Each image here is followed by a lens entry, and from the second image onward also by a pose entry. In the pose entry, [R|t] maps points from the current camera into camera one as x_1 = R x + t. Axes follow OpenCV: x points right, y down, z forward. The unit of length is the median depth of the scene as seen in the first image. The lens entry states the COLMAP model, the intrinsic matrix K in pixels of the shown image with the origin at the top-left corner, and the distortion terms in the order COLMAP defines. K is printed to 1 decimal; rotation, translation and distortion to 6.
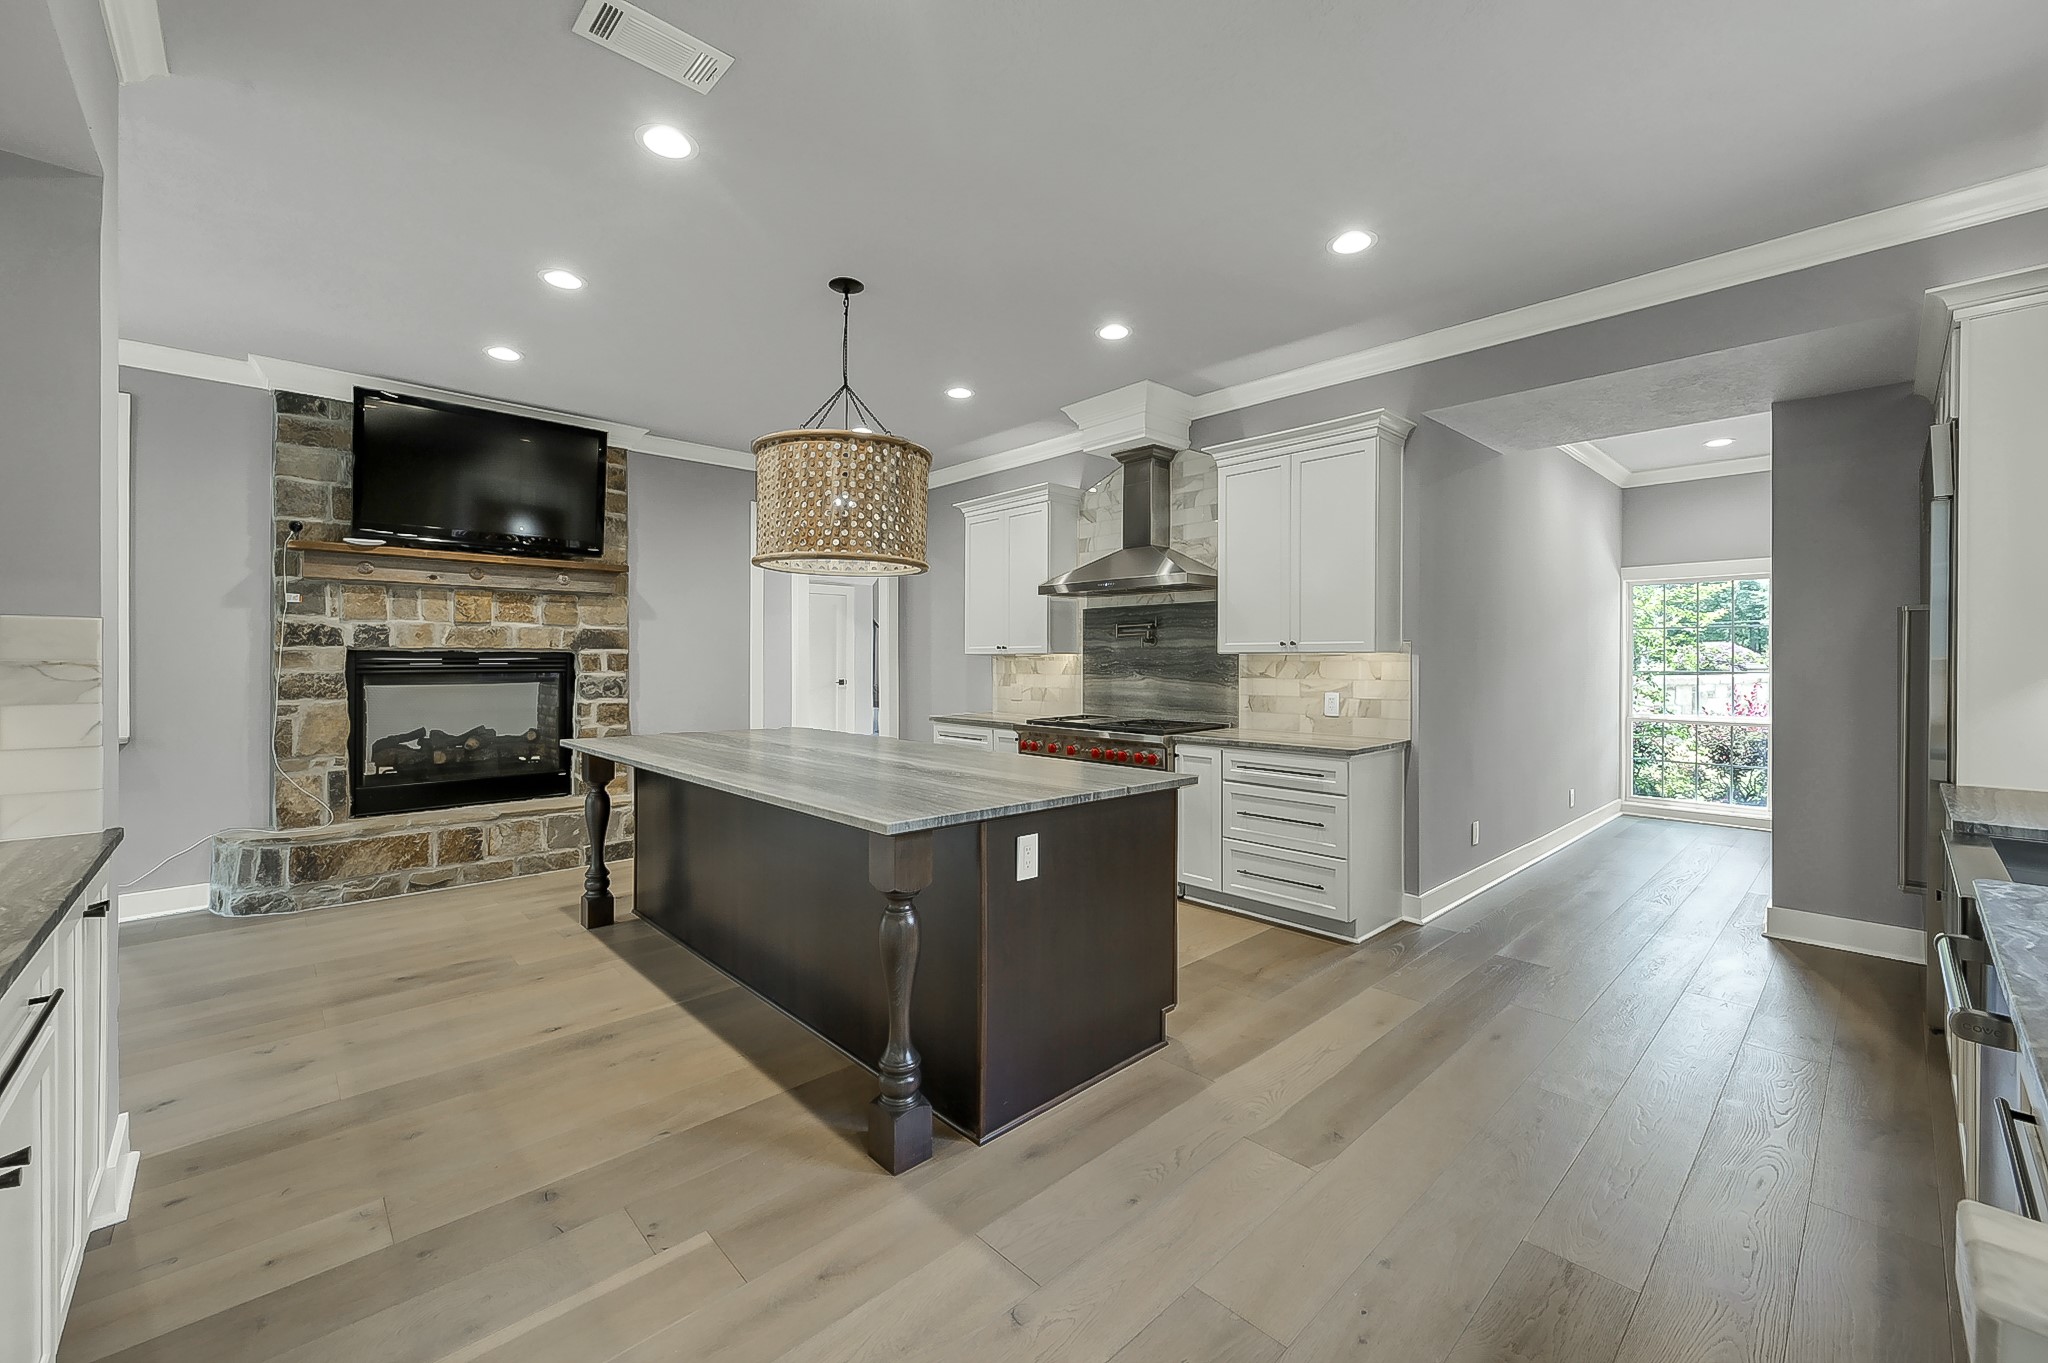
lens RADIAL K [[812.7, 0, 1047.7], [0, 812.7, 645.4], [0, 0, 1]] dist [0.001575, 0.000029]
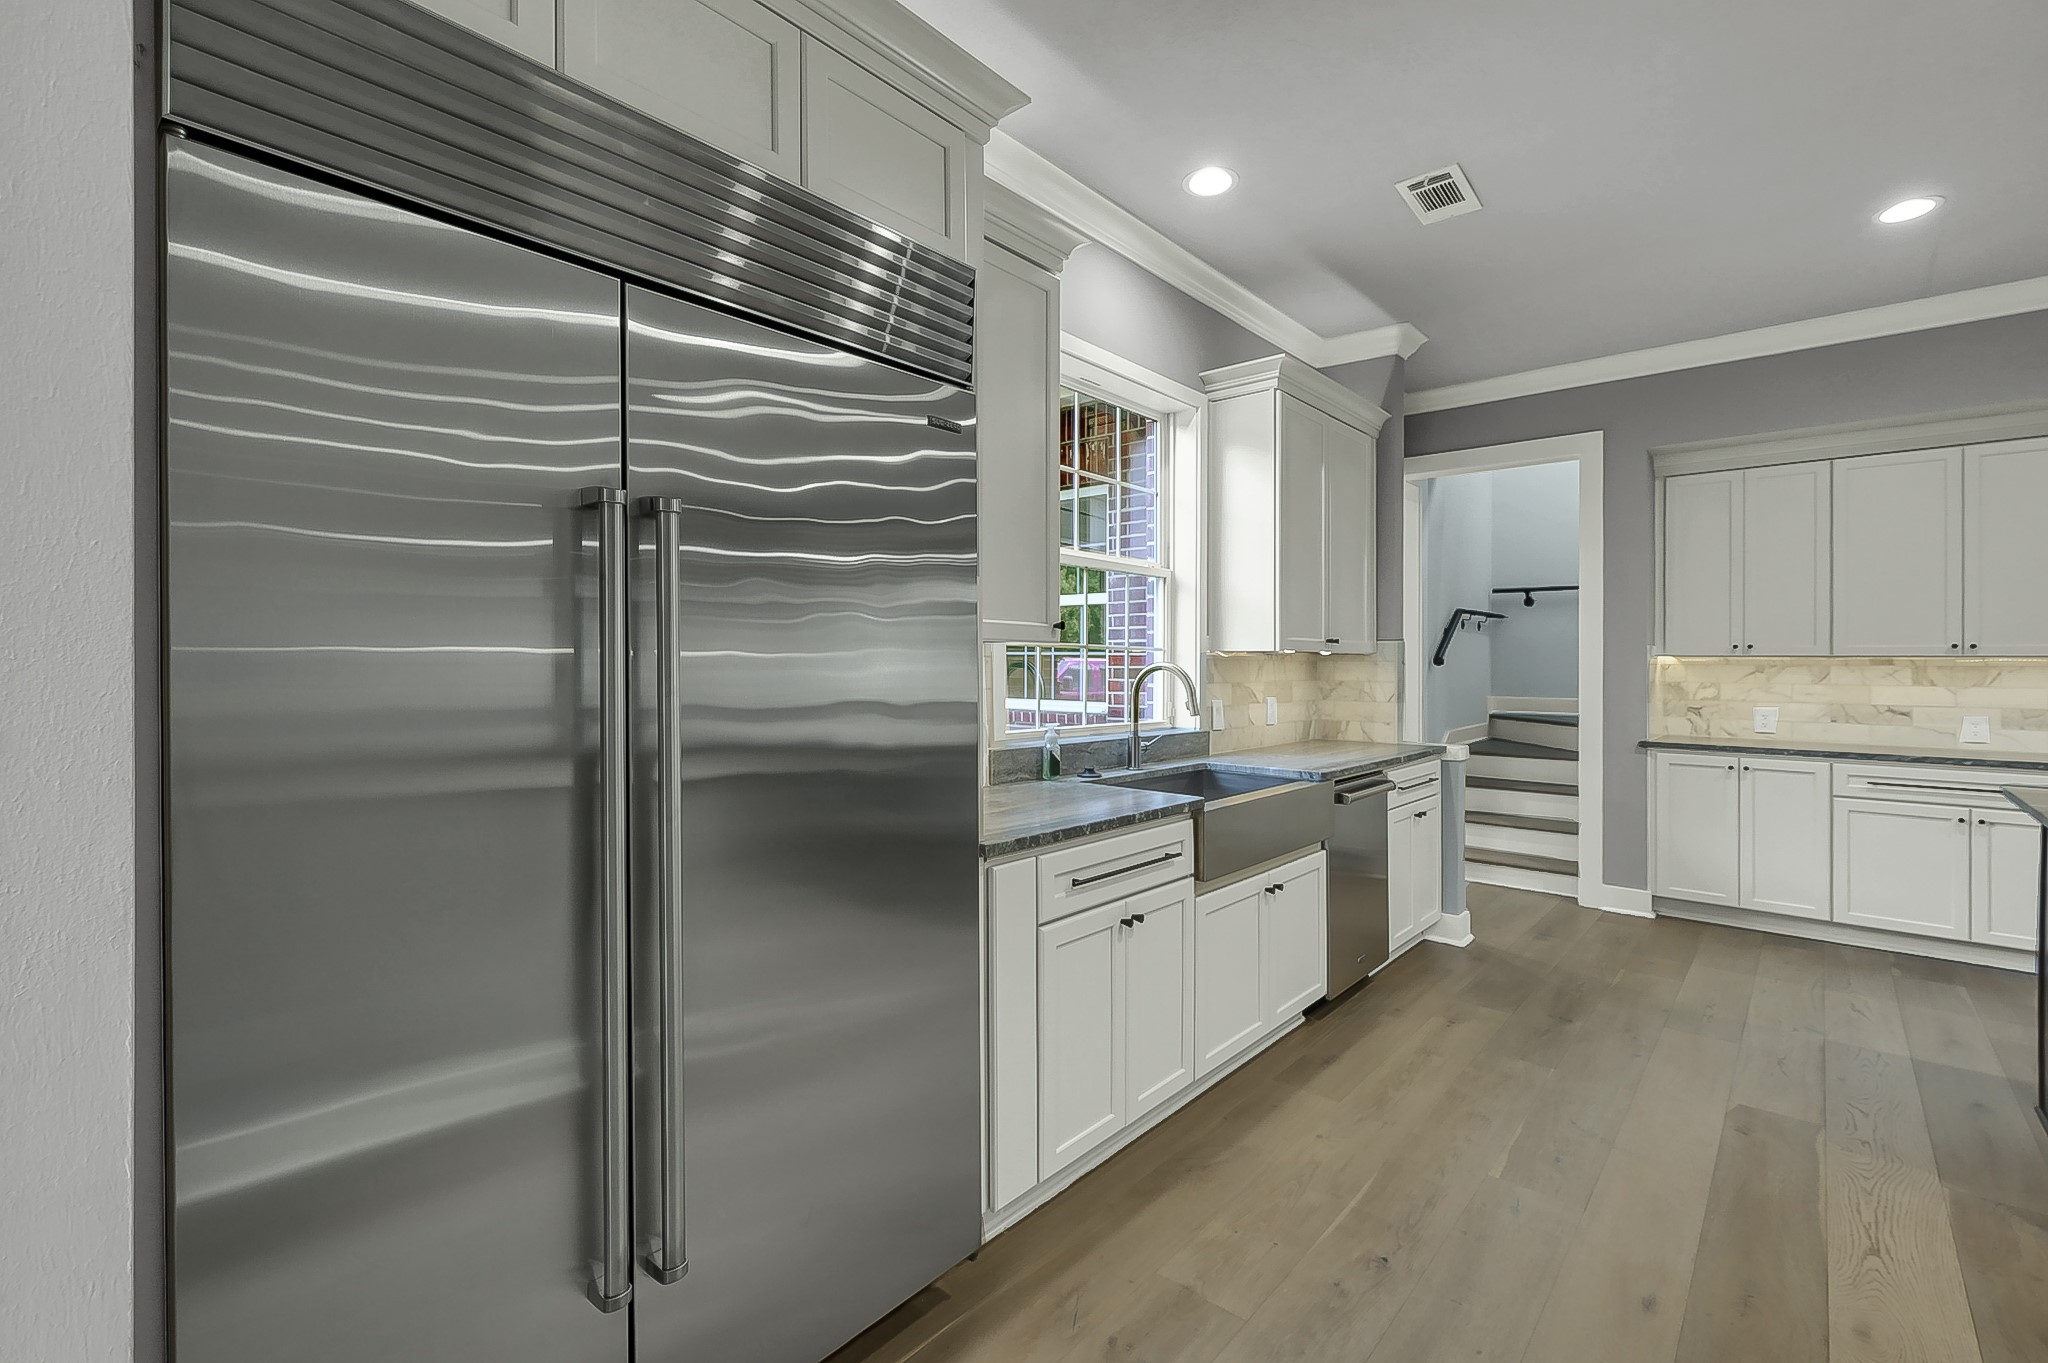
lens RADIAL K [[887.0, 0, 1020.5], [0, 887.0, 668.8], [0, 0, 1]] dist [0.001533, 0.000143]
pose [[-0.997568, -0.006022, -0.069439, 0.613830], [-0.005529, 0.999958, -0.007302, 0.016744], [0.069480, -0.006900, -0.997559, 0.941484]]
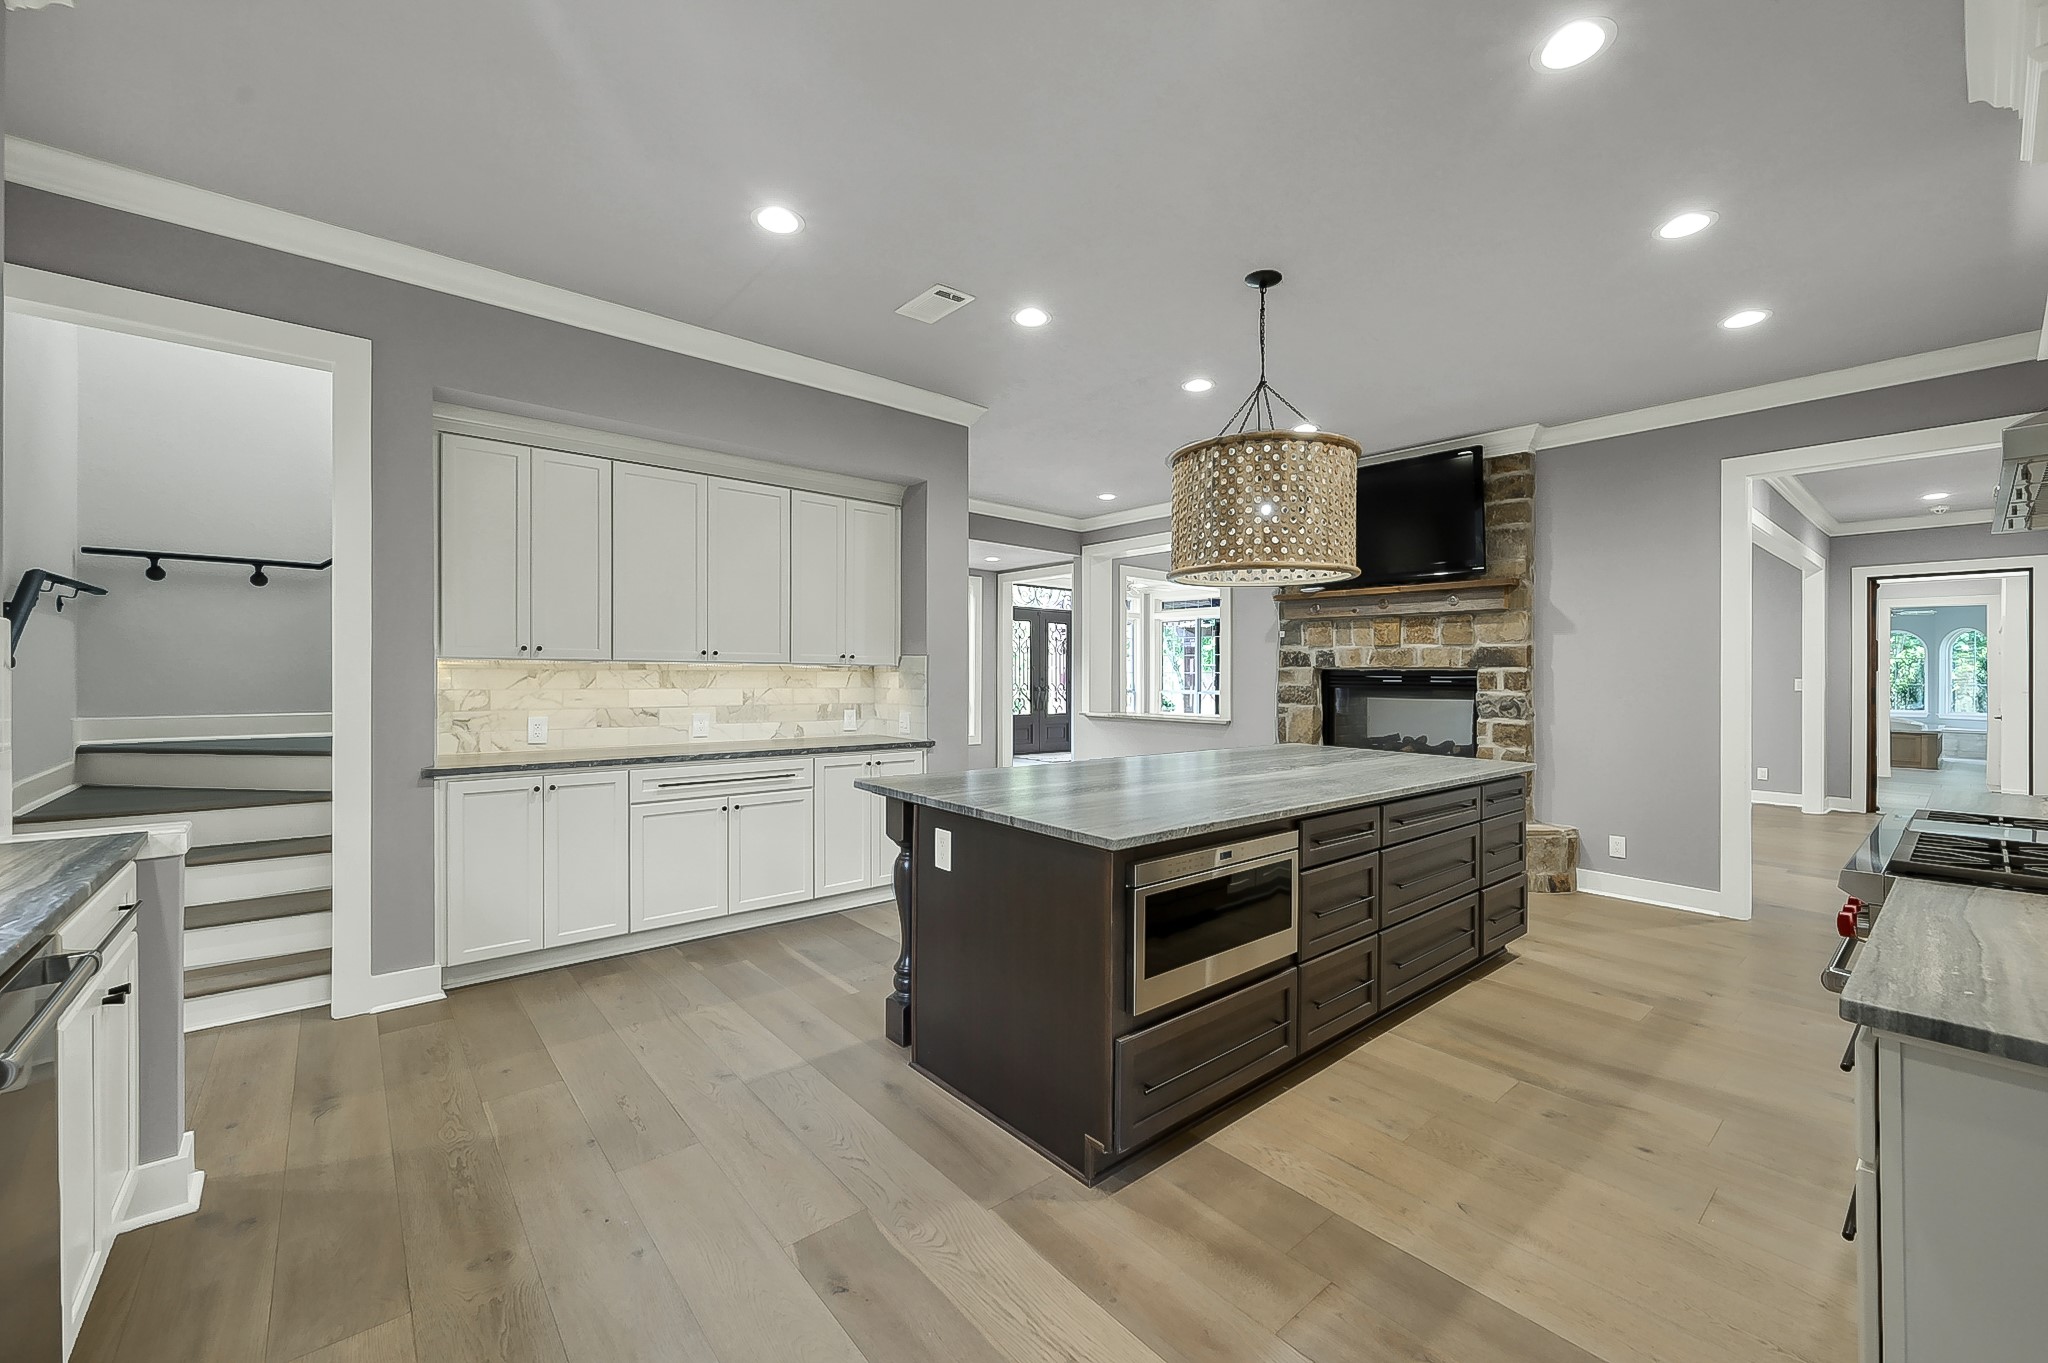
lens RADIAL K [[812.7, 0, 1022.3], [0, 812.7, 666.4], [0, 0, 1]] dist [0.001575, 0.000029]
pose [[-0.063628, -0.010800, -0.997915, 0.512681], [0.007749, 0.999906, -0.011316, 0.011354], [0.997944, -0.008453, -0.063538, 0.561787]]
